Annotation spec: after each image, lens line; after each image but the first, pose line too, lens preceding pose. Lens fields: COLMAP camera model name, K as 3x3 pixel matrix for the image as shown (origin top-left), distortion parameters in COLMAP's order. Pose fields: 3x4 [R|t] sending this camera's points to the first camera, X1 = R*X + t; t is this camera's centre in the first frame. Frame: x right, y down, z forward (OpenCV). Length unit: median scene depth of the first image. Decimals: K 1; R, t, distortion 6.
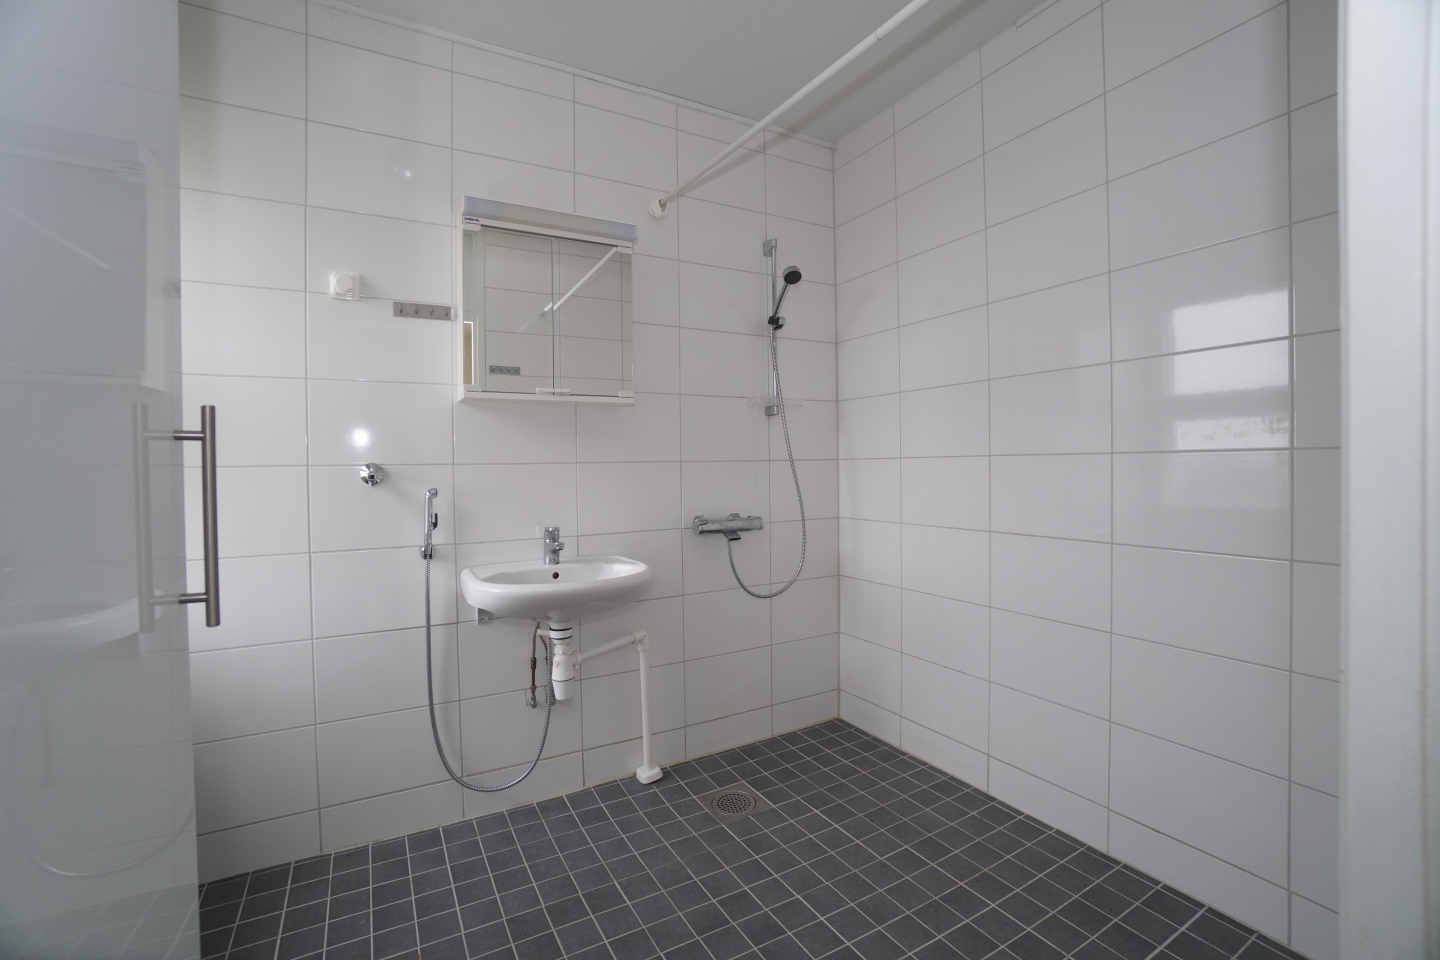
lens RADIAL K [[624.6, 0, 718.7], [0, 624.6, 474.2], [0, 0, 1]] dist [-0.060843, 0.020342]
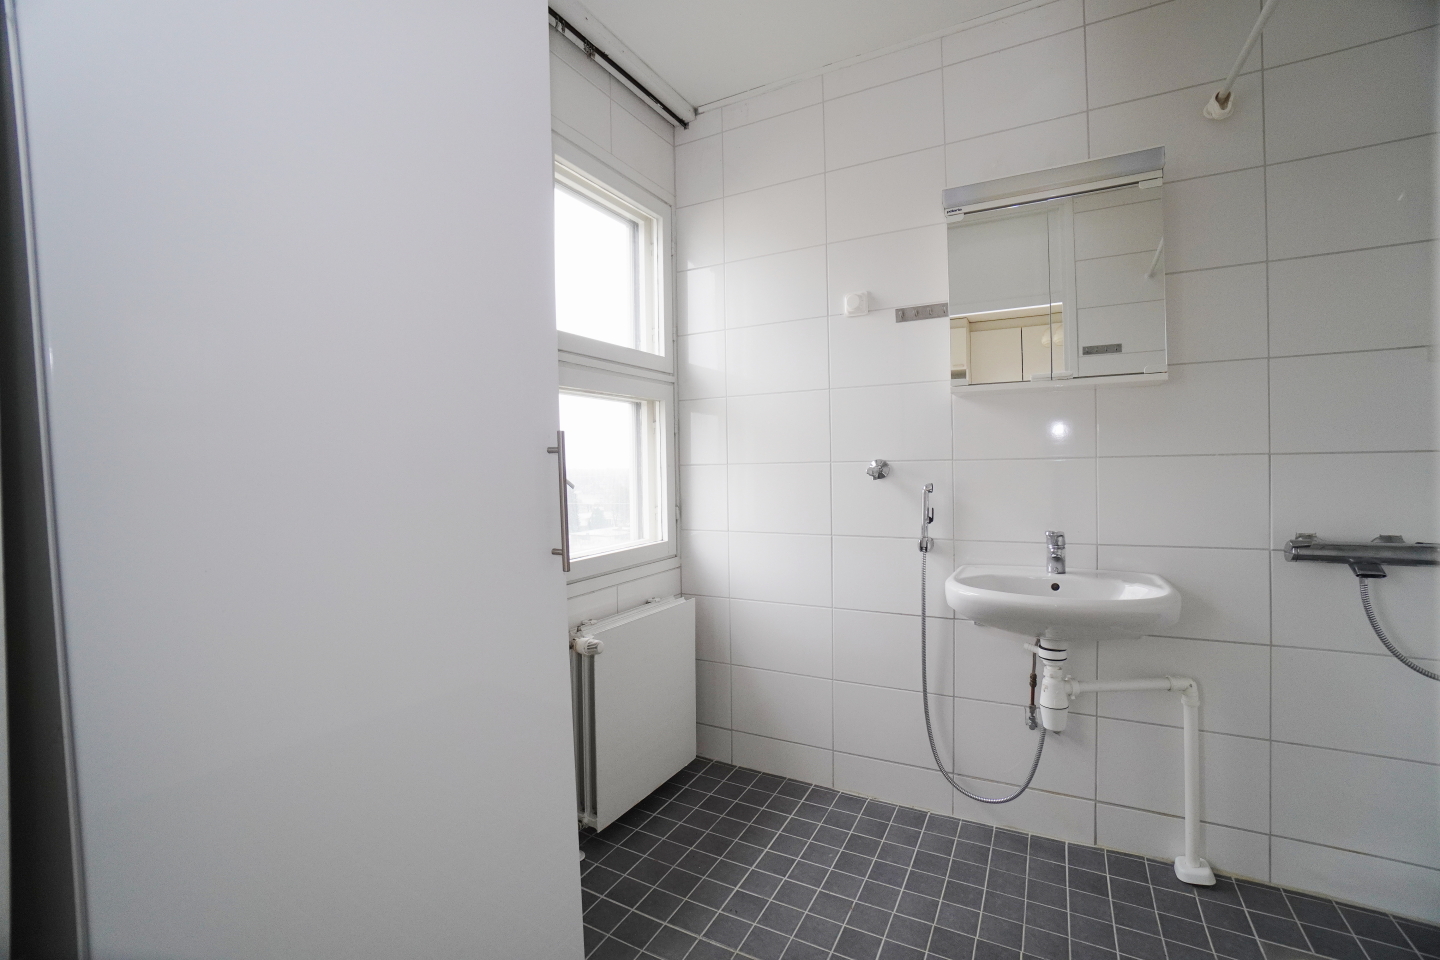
lens RADIAL K [[640.7, 0, 717.3], [0, 640.7, 471.9], [0, 0, 1]] dist [-0.059958, 0.022469]
pose [[0.536059, 0.012969, -0.844081, 0.229250], [-0.004230, 0.999911, 0.012677, -0.007678], [0.844170, -0.003226, 0.536066, 0.124870]]
